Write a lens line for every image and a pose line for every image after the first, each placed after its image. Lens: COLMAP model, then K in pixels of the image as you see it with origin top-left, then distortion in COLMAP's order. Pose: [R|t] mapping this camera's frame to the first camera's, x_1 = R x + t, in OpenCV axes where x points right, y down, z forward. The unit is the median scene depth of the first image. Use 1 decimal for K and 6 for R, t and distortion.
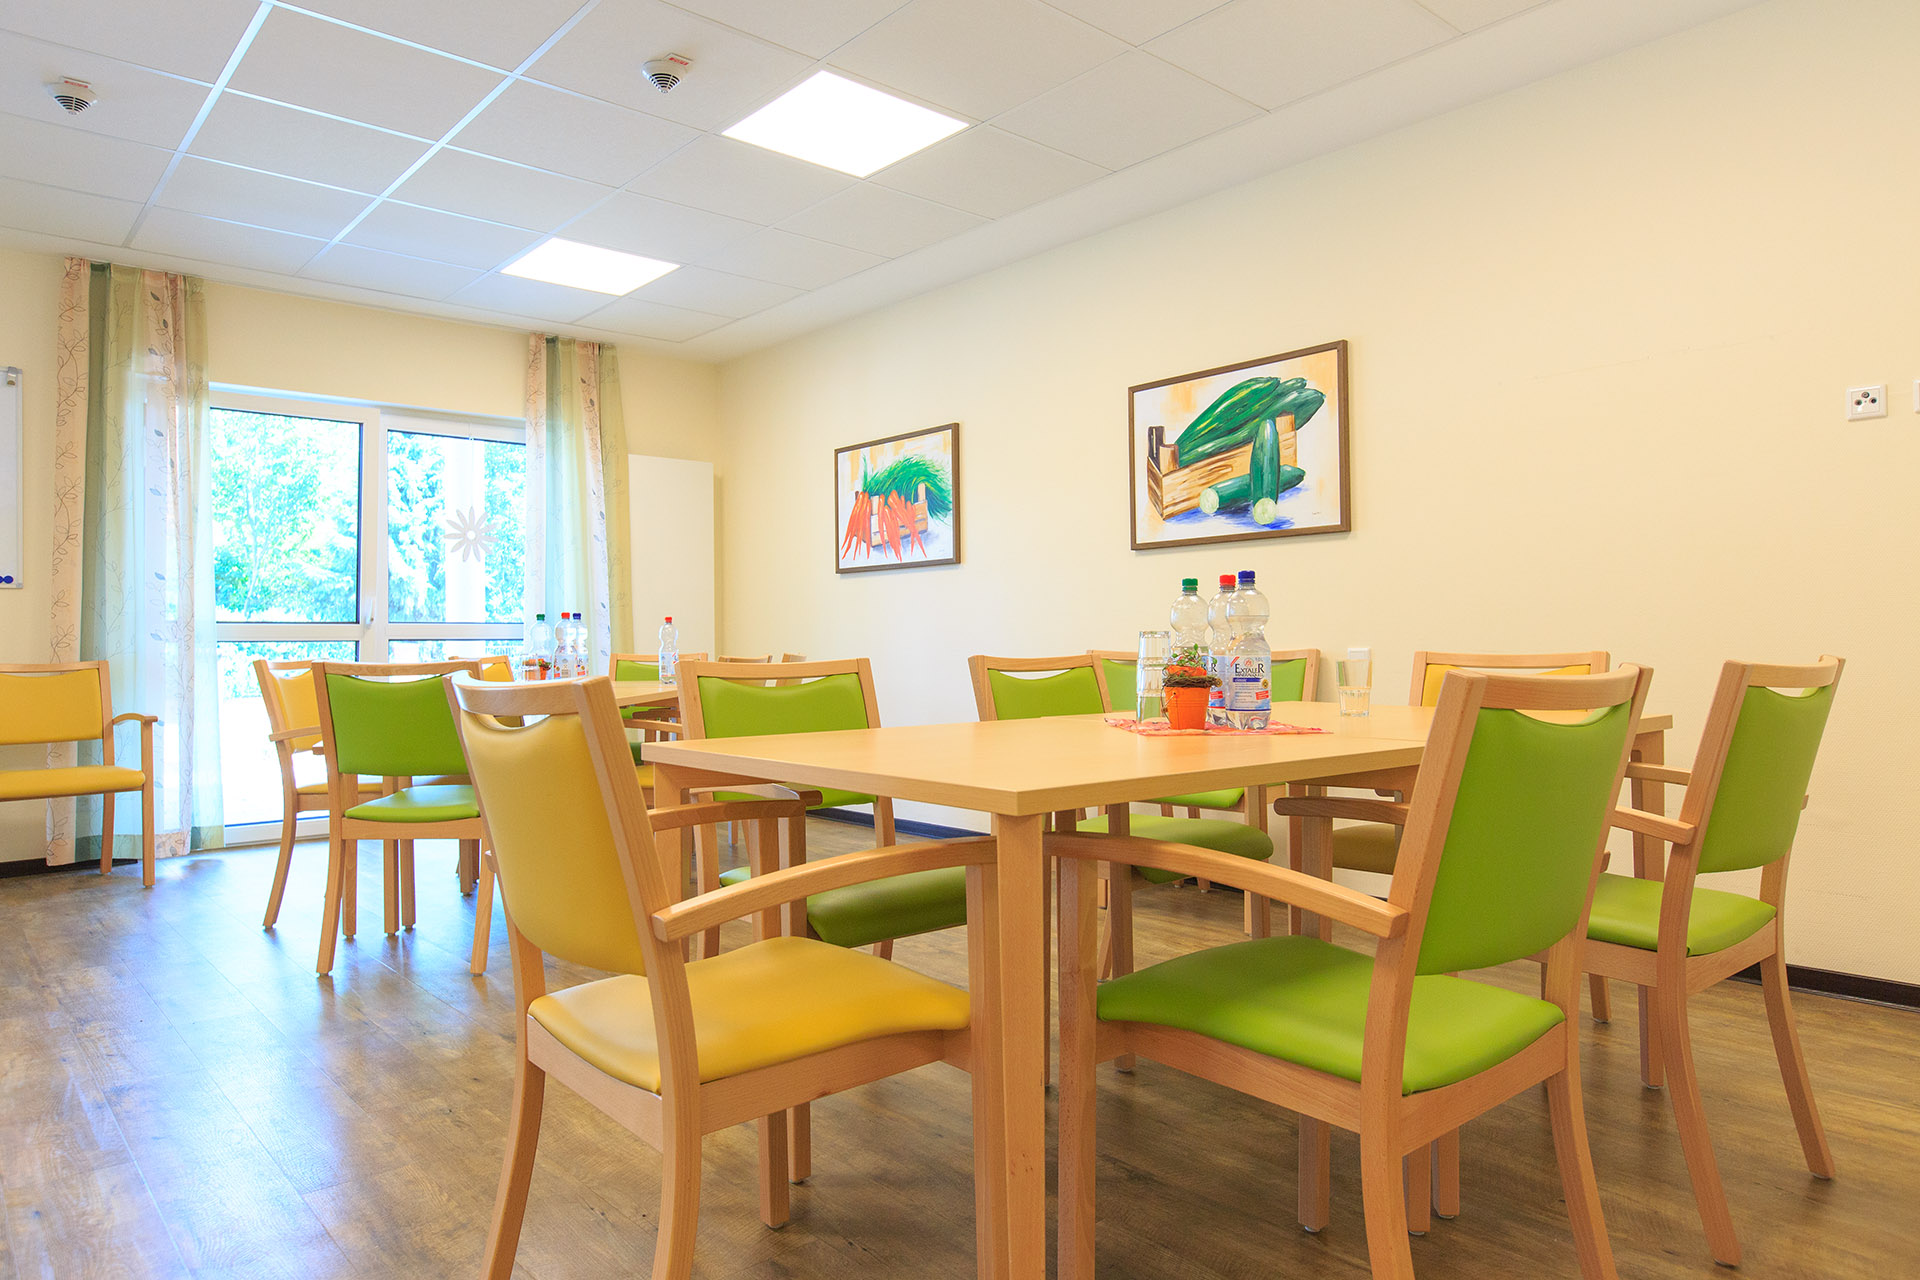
lens RADIAL K [[1238.2, 0, 959.6], [0, 1238.2, 640.1], [0, 0, 1]] dist [-0.001899, -0.000331]
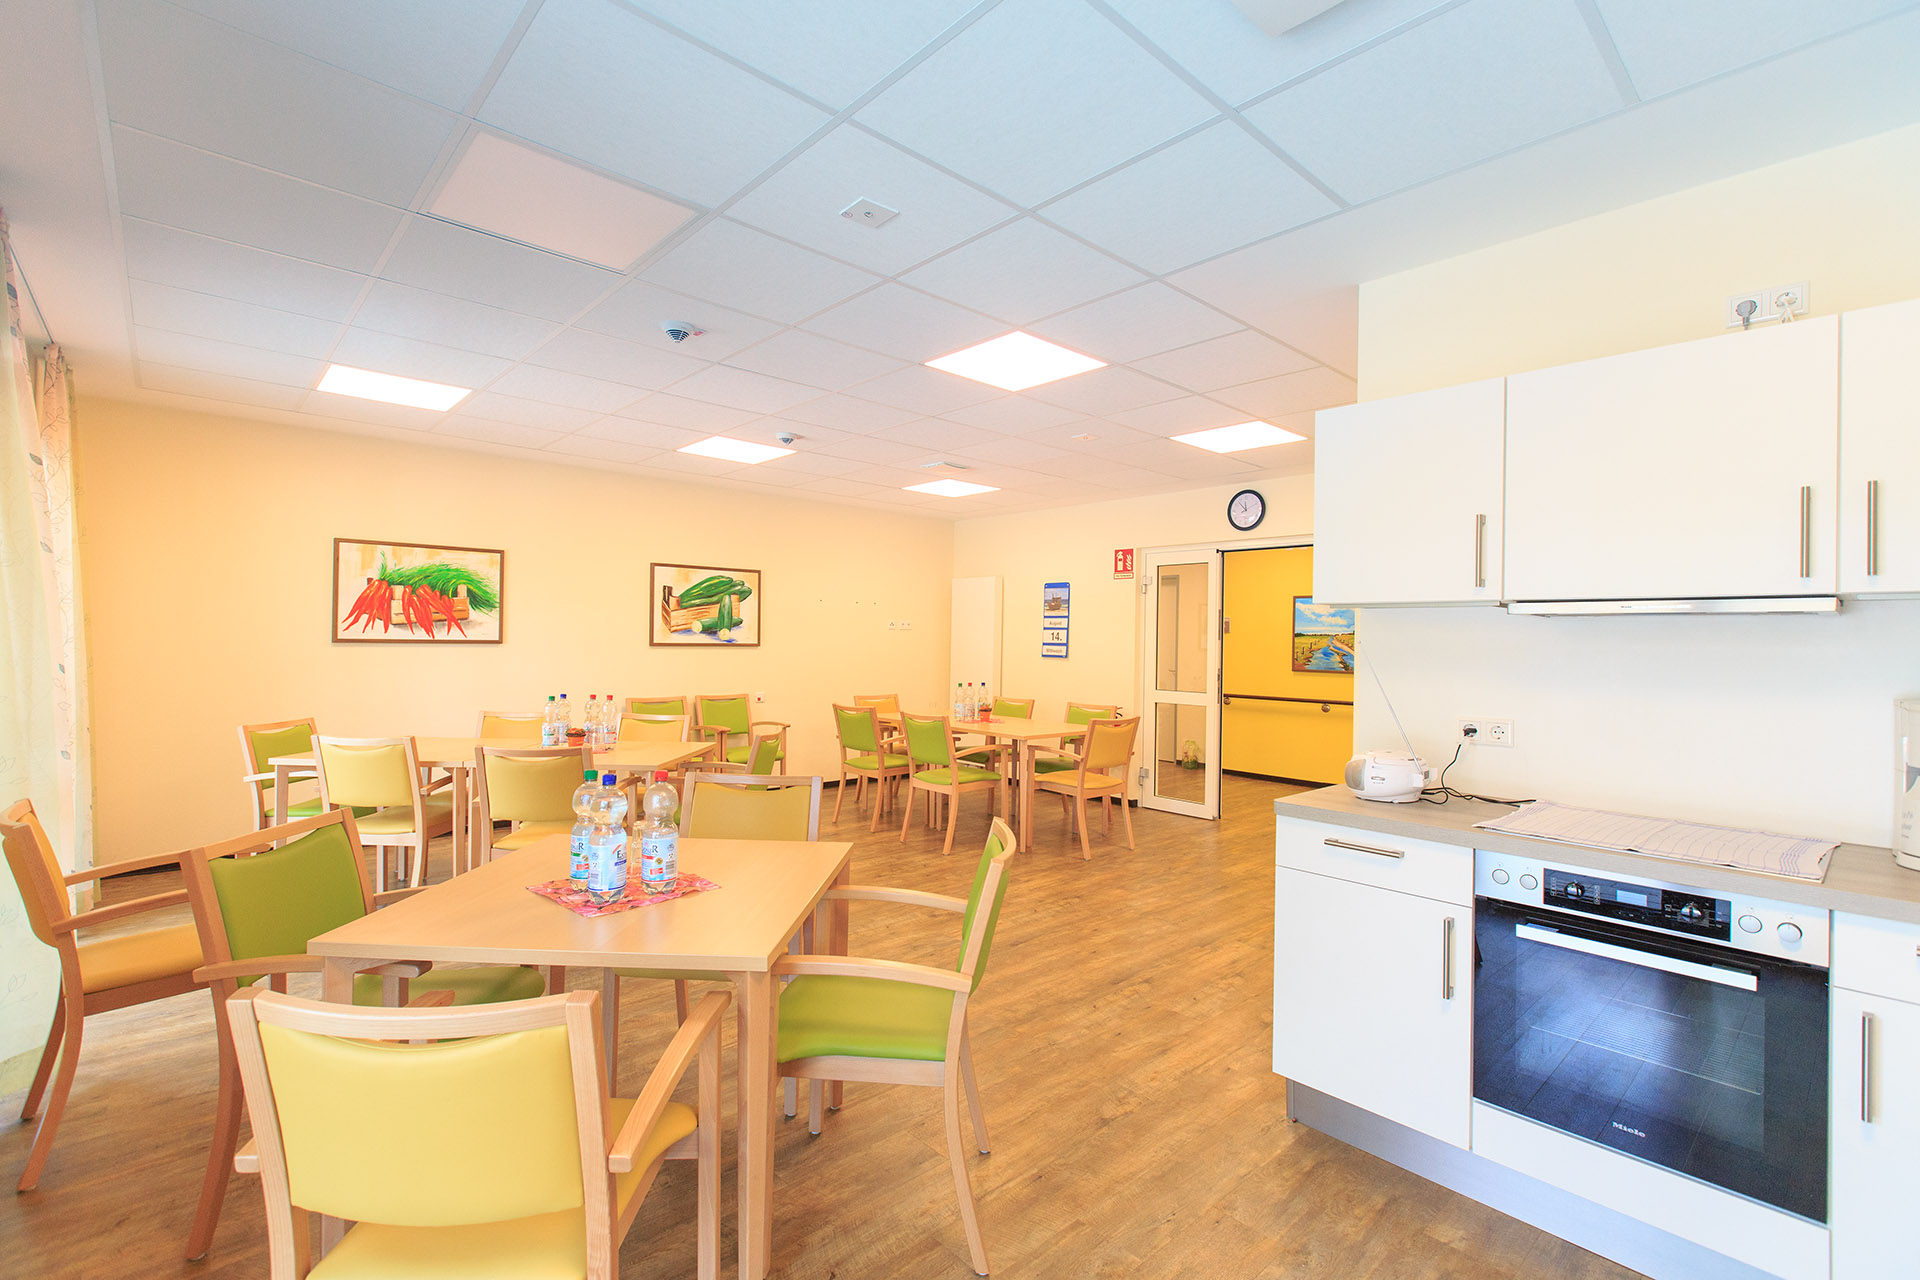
lens RADIAL K [[849.0, 0, 959.2], [0, 849.0, 641.0], [0, 0, 1]] dist [0.005163, -0.000921]
pose [[-0.029662, 0.008287, 0.999526, -1.266321], [-0.020506, 0.999750, -0.008897, -0.081491], [-0.999350, -0.020760, -0.029485, 0.572487]]
